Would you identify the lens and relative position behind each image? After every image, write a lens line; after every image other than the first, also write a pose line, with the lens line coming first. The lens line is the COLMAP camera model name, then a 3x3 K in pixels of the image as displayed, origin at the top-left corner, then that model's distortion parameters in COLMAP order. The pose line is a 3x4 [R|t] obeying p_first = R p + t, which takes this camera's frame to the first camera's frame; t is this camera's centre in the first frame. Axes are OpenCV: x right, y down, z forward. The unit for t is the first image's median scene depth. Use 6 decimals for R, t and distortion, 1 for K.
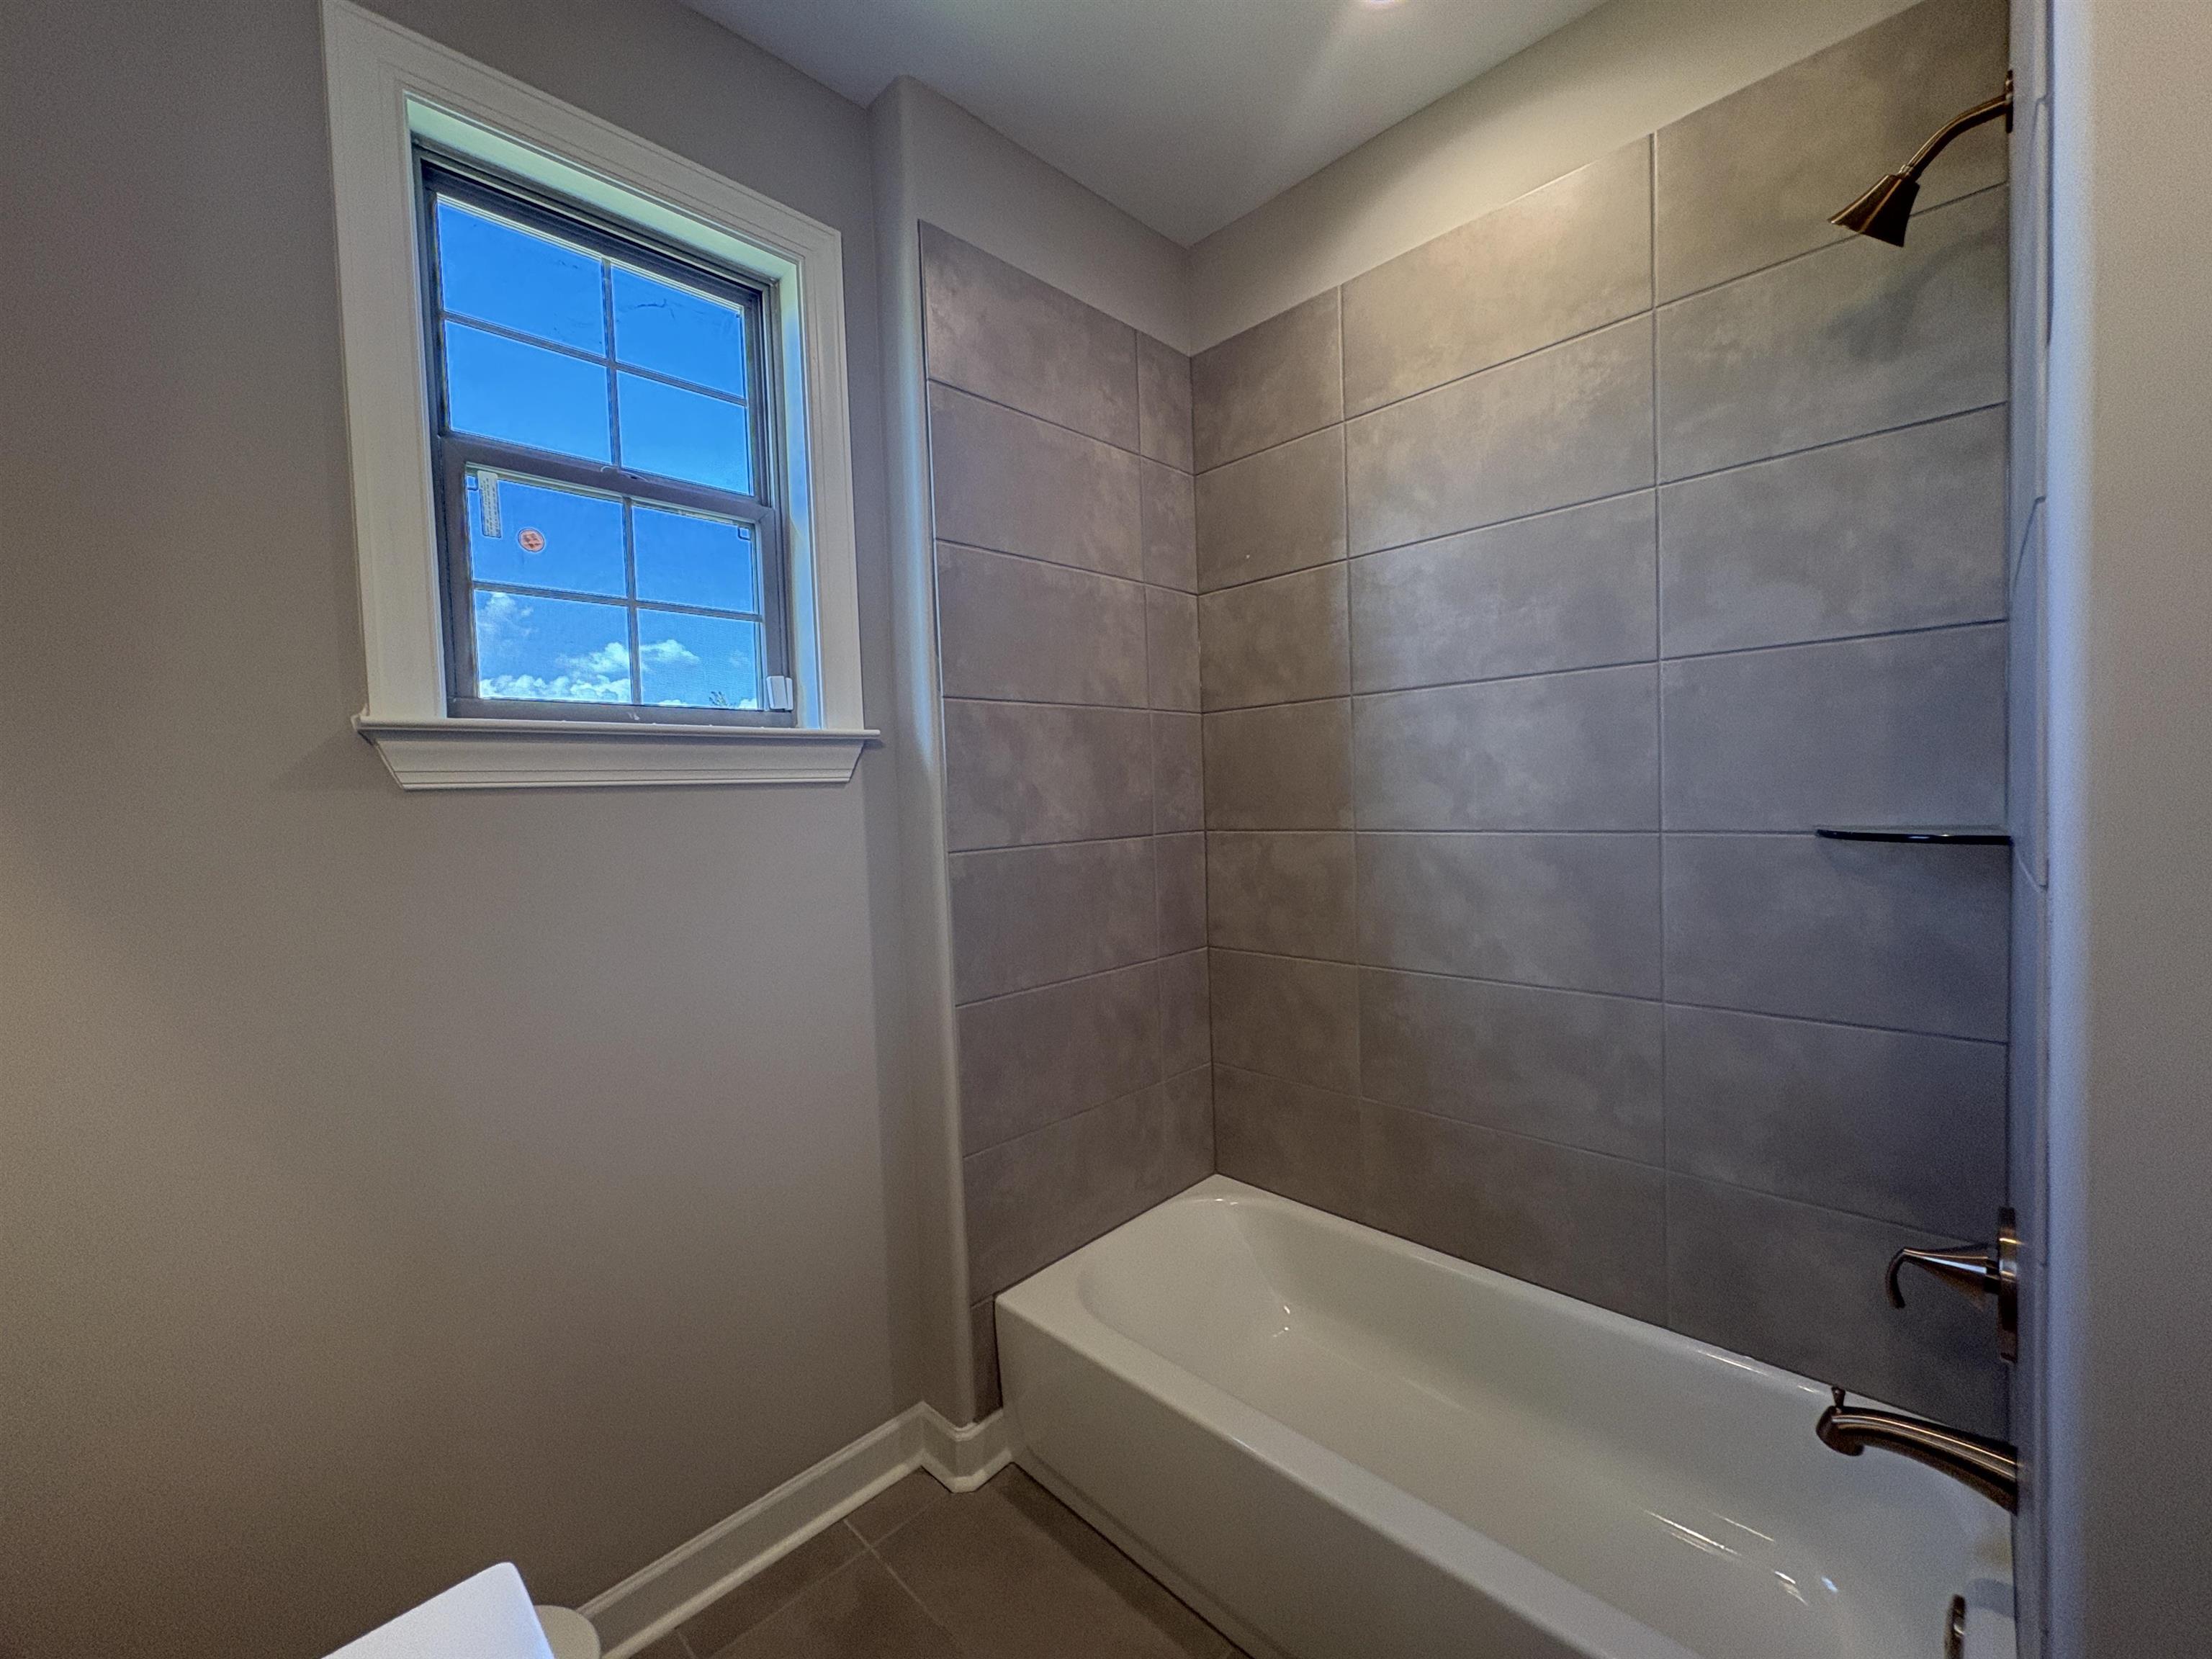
lens RADIAL K [[895.3, 0, 1121.5], [0, 895.3, 827.7], [0, 0, 1]] dist [0.007706, -0.000435]
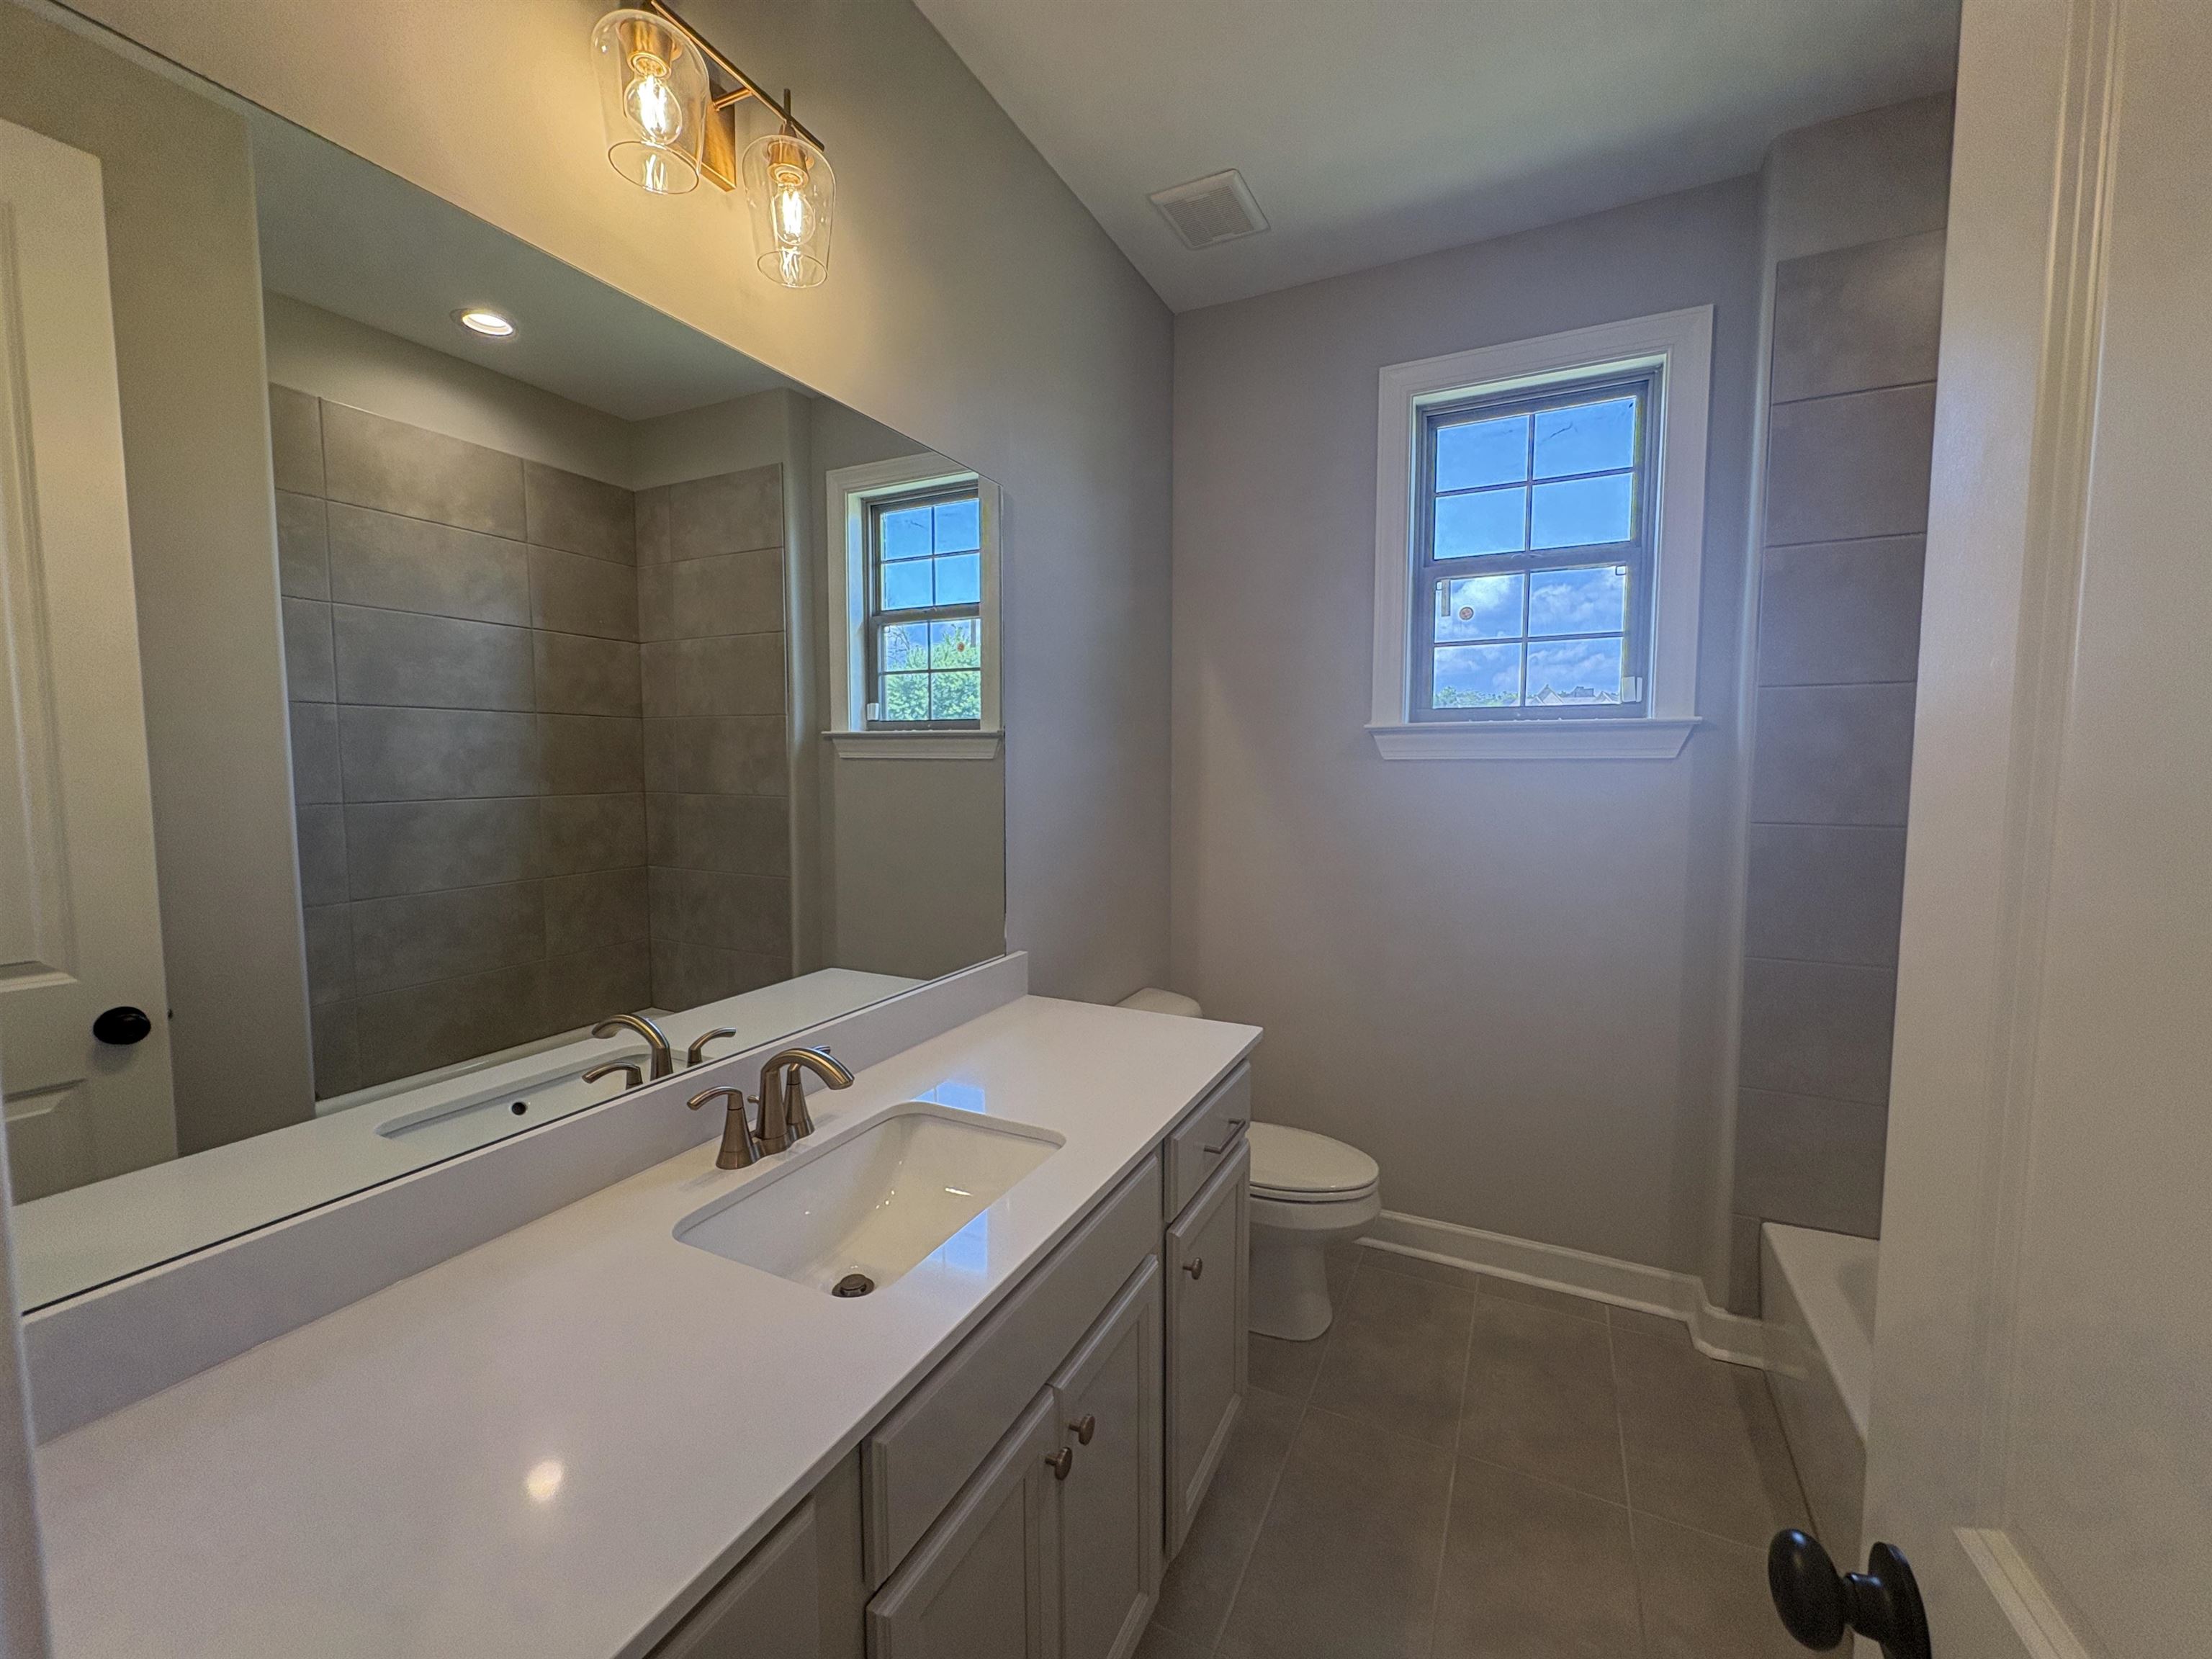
lens RADIAL K [[895.3, 0, 1103.1], [0, 895.3, 826.8], [0, 0, 1]] dist [0.007706, -0.000435]
pose [[0.329857, 0.101389, -0.938570, 0.612470], [-0.046015, 0.994761, 0.091287, -0.034706], [0.942909, 0.013076, 0.332794, -0.165392]]
